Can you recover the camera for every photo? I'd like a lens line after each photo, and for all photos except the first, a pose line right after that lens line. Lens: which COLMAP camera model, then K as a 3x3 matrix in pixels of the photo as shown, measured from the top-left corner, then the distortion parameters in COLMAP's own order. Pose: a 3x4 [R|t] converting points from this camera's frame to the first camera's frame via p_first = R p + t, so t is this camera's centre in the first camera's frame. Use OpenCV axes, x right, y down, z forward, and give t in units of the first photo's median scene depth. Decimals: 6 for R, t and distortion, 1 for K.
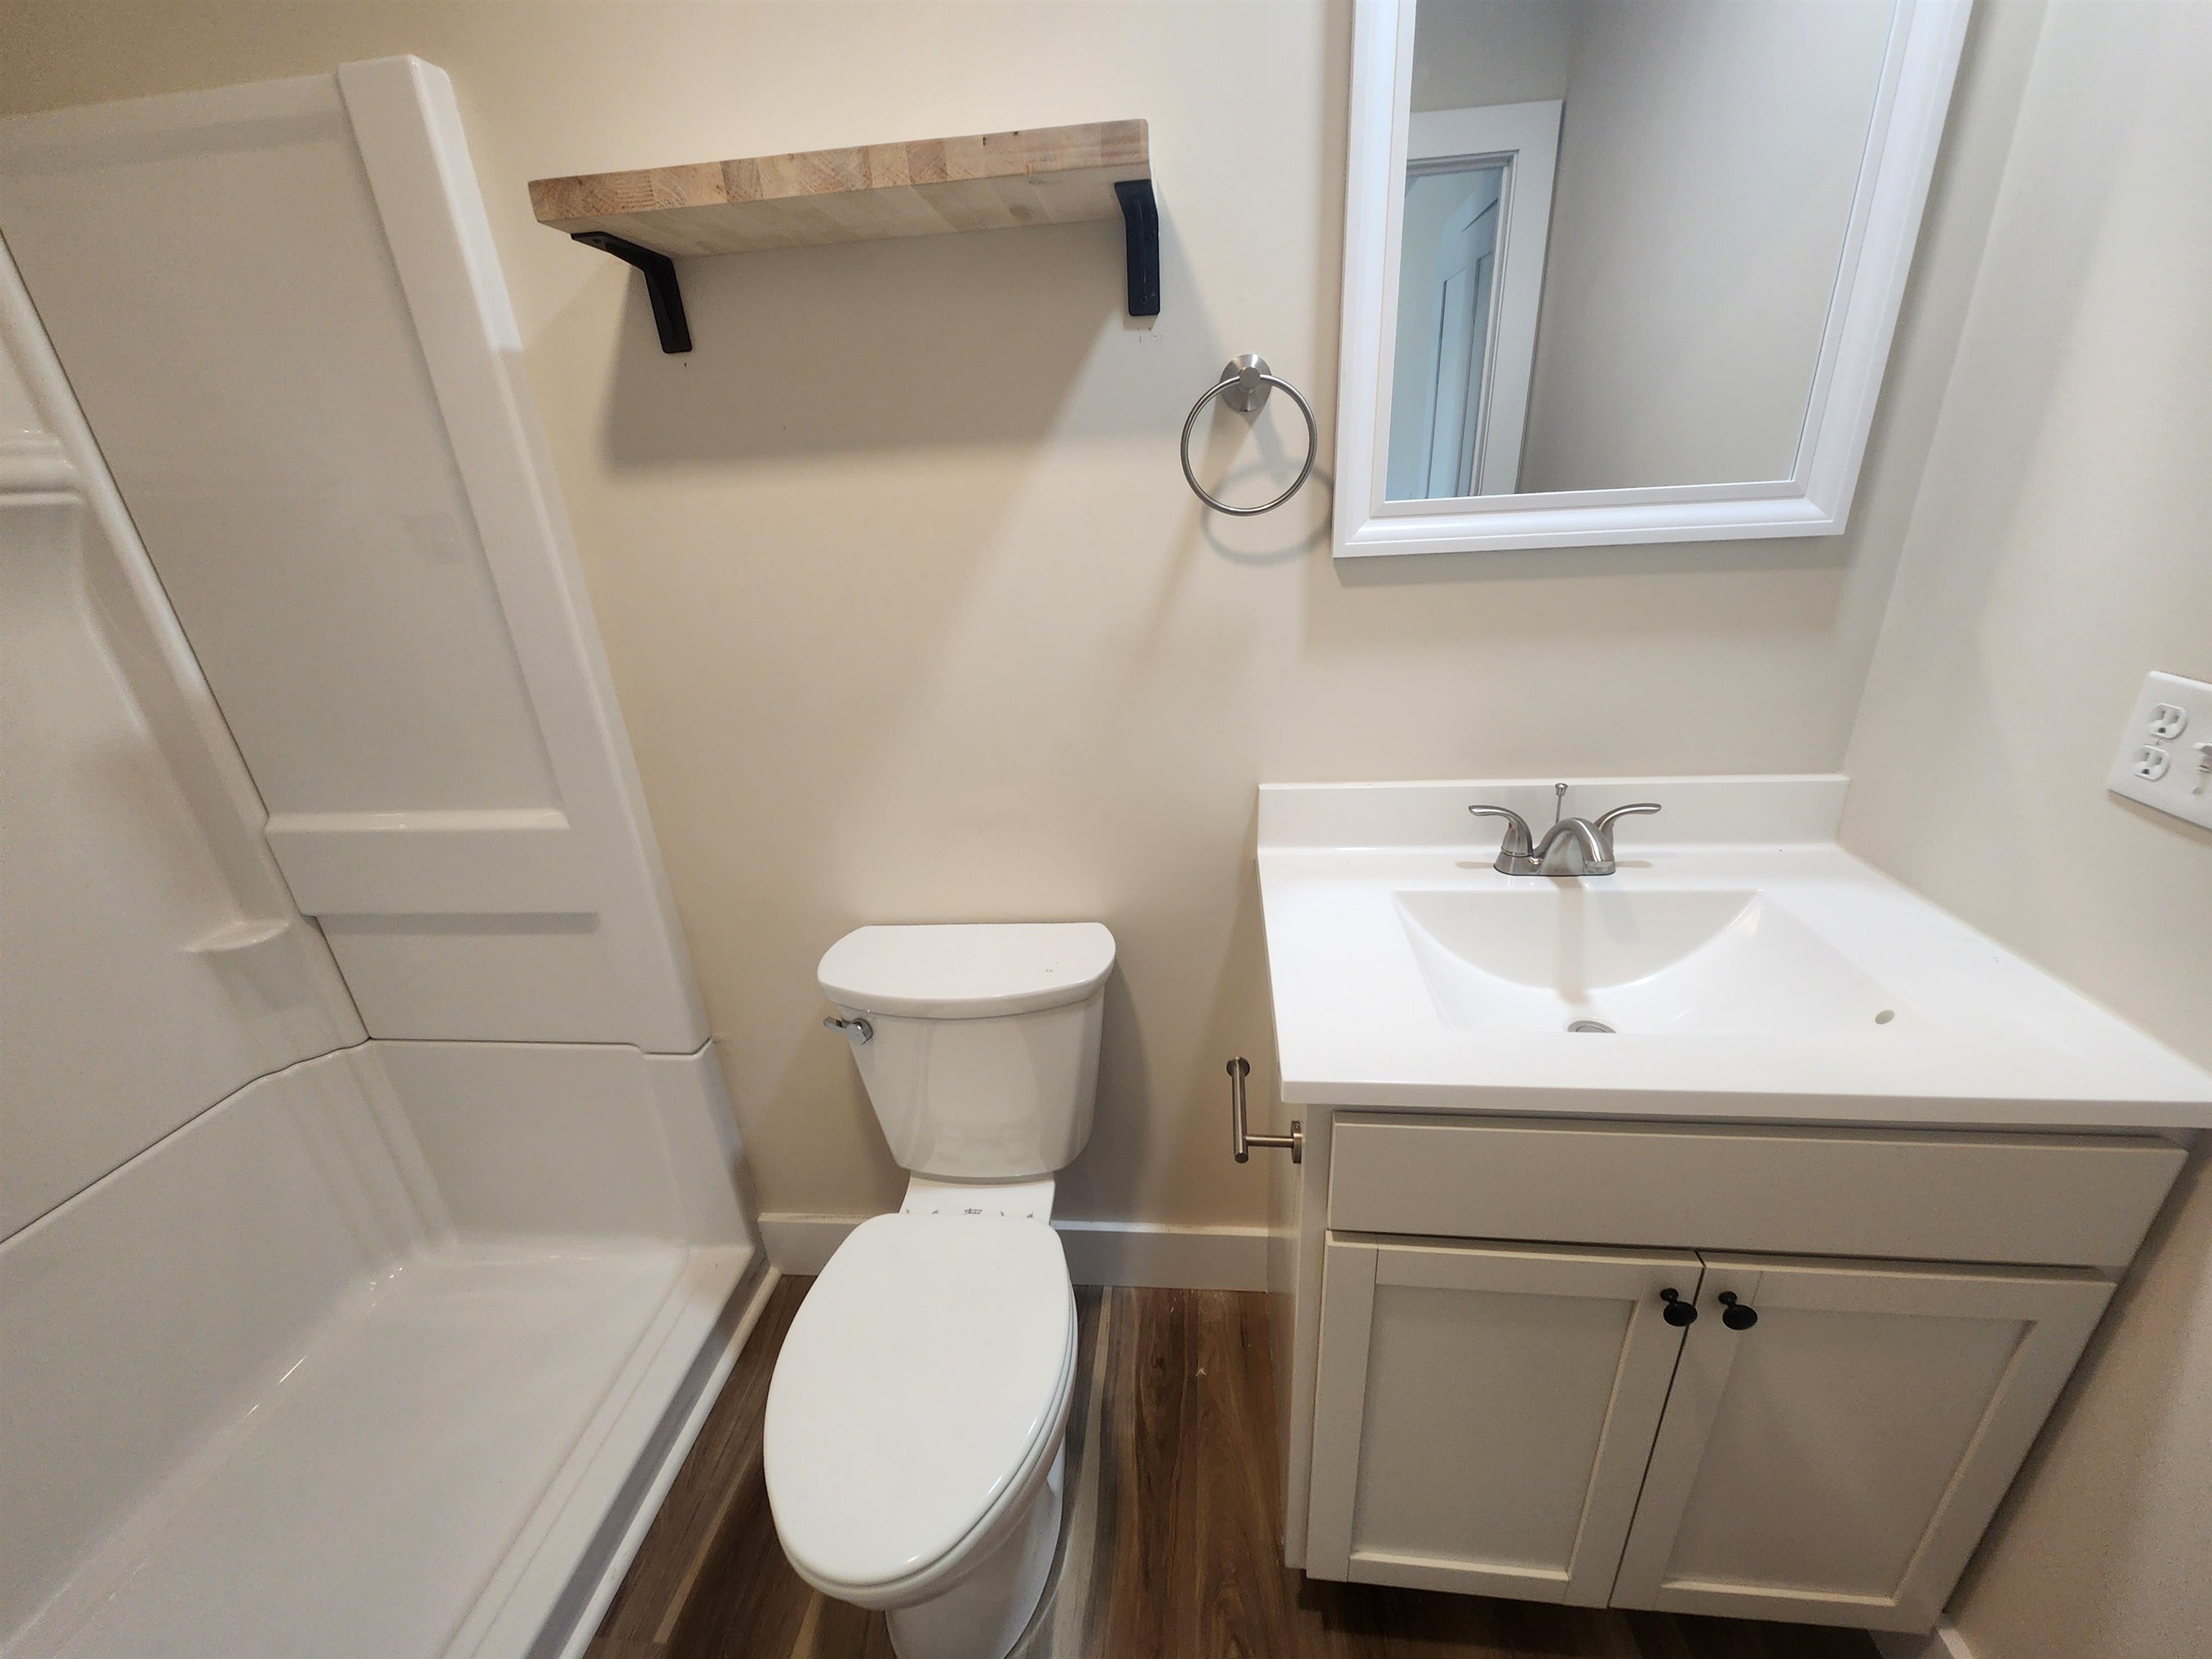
lens RADIAL K [[898.8, 0, 1105.7], [0, 898.8, 846.0], [0, 0, 1]] dist [0.002781, -0.003144]
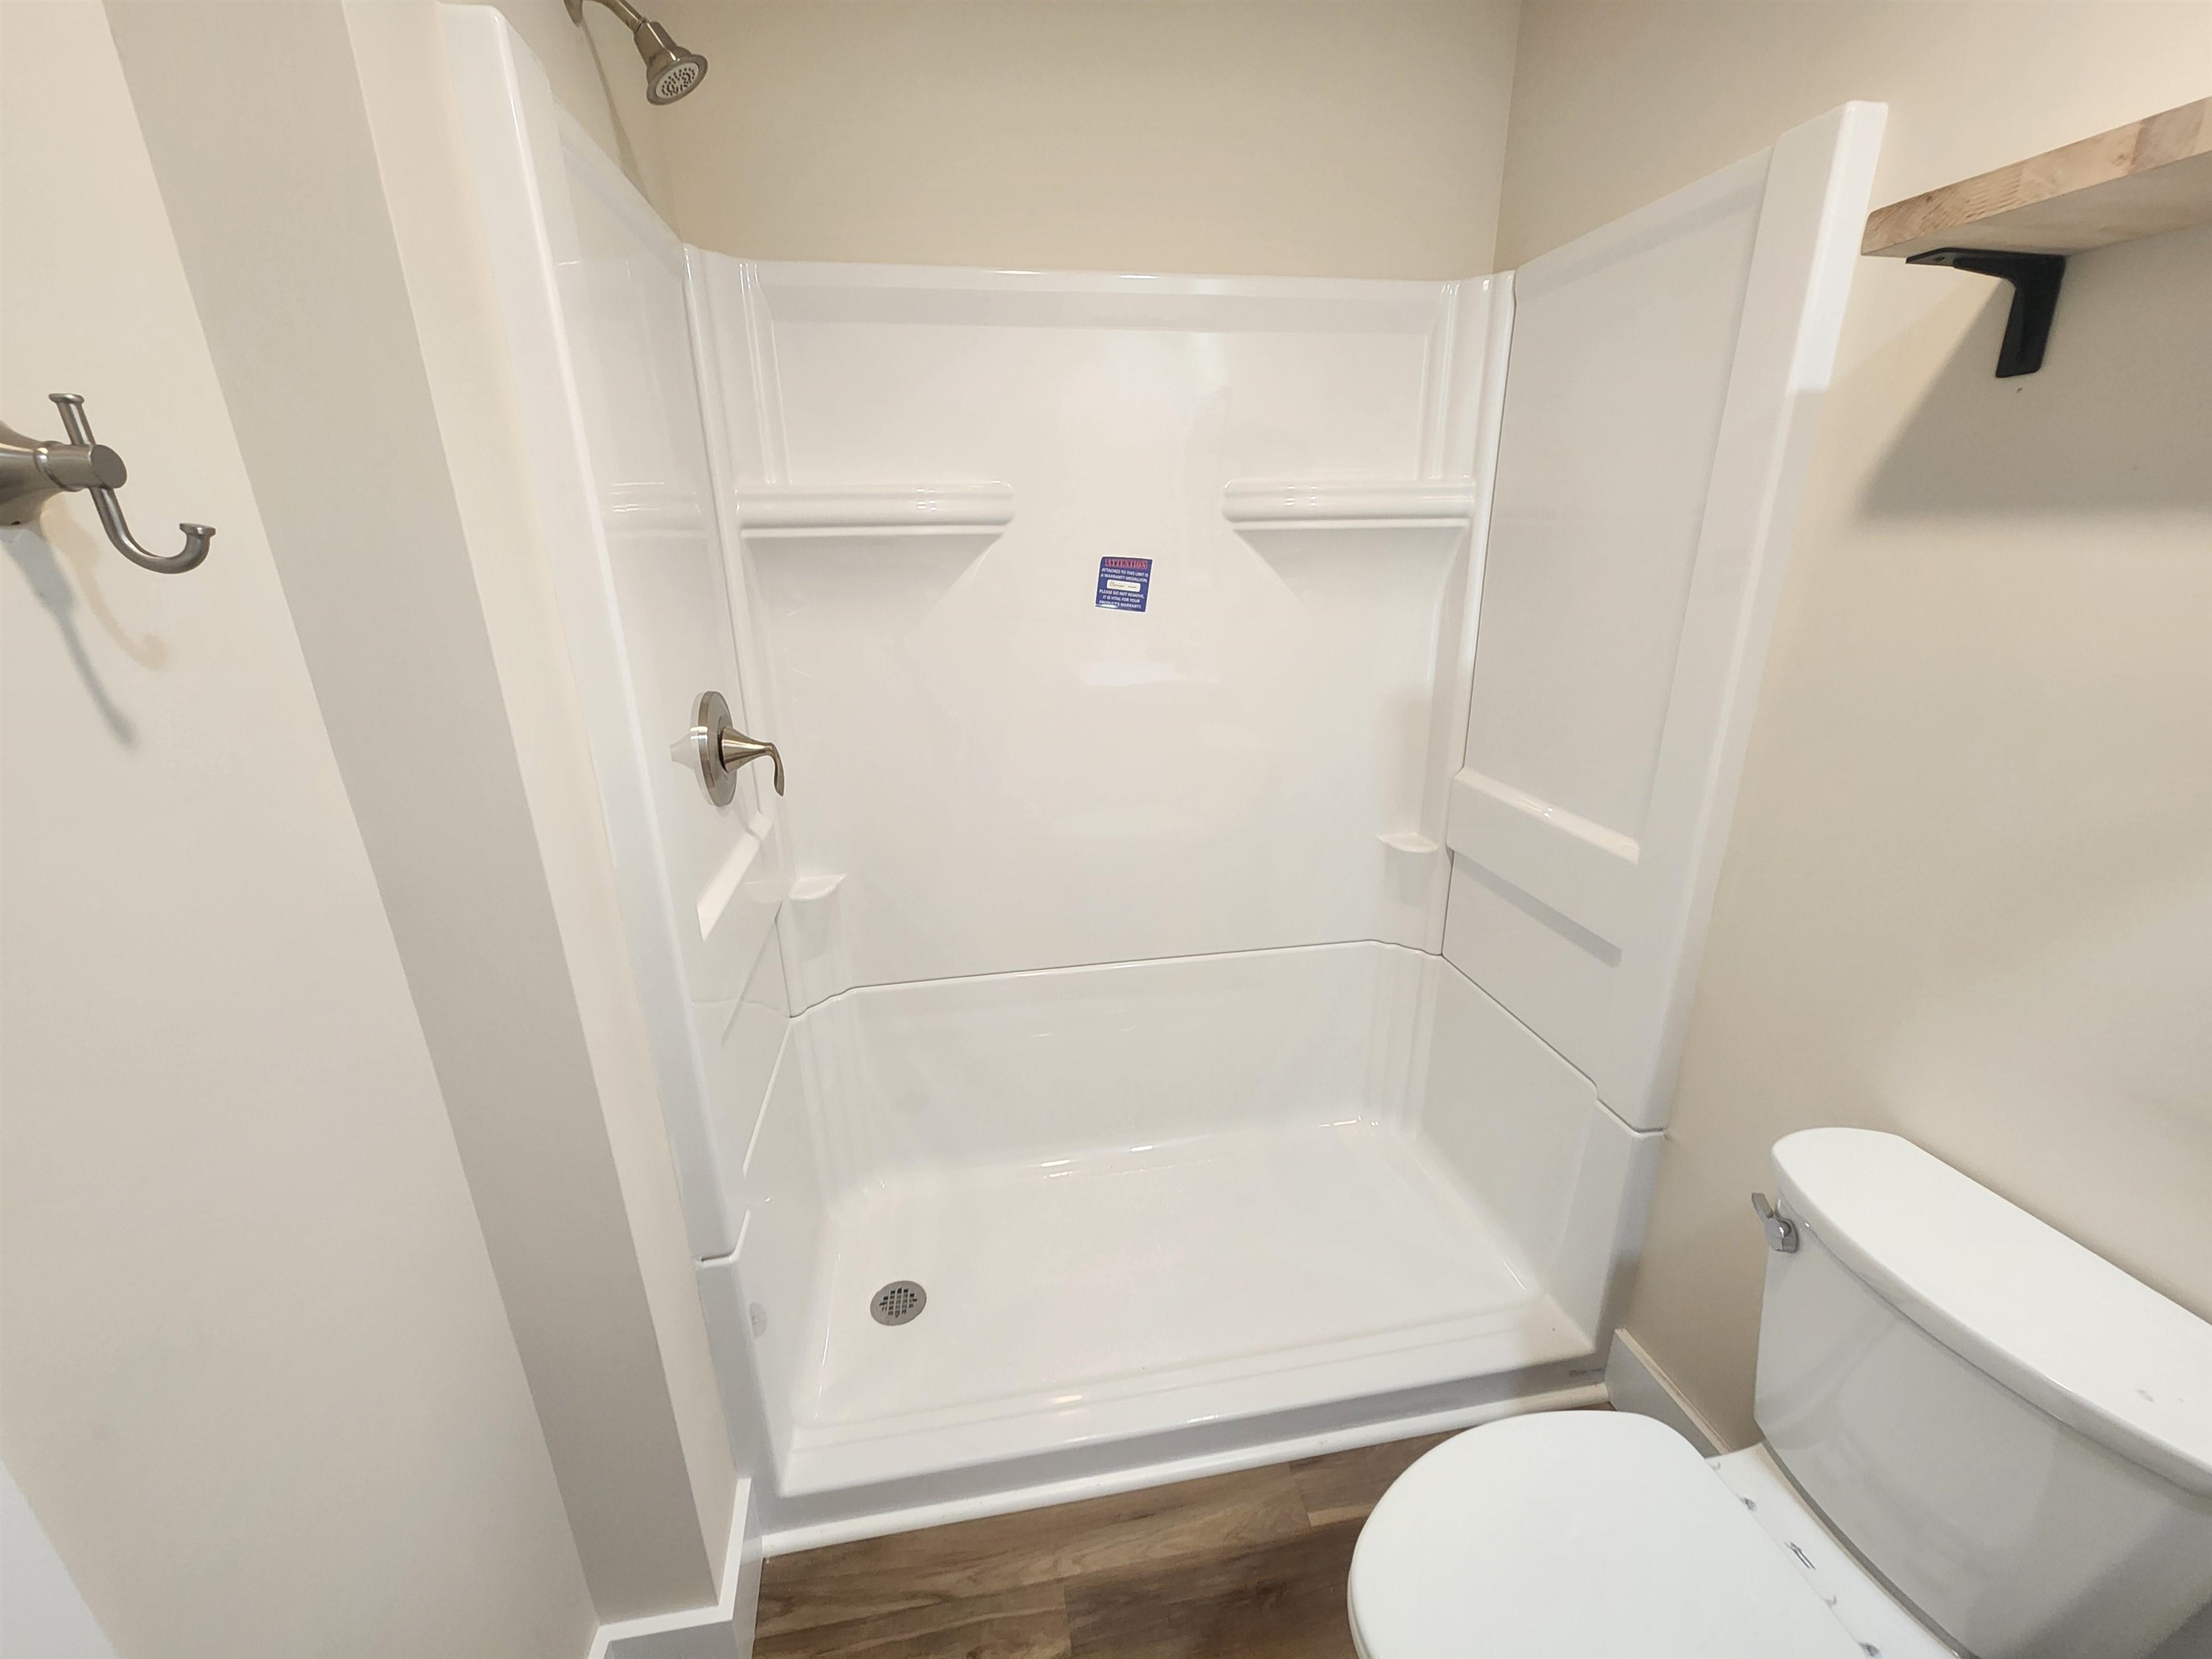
lens RADIAL K [[889.7, 0, 1105.2], [0, 889.7, 843.6], [0, 0, 1]] dist [0.008692, -0.006246]
pose [[0.270955, 0.360216, -0.892652, 0.134715], [-0.378401, 0.892544, 0.245313, -0.064734], [0.885097, 0.271312, 0.378145, 0.098428]]
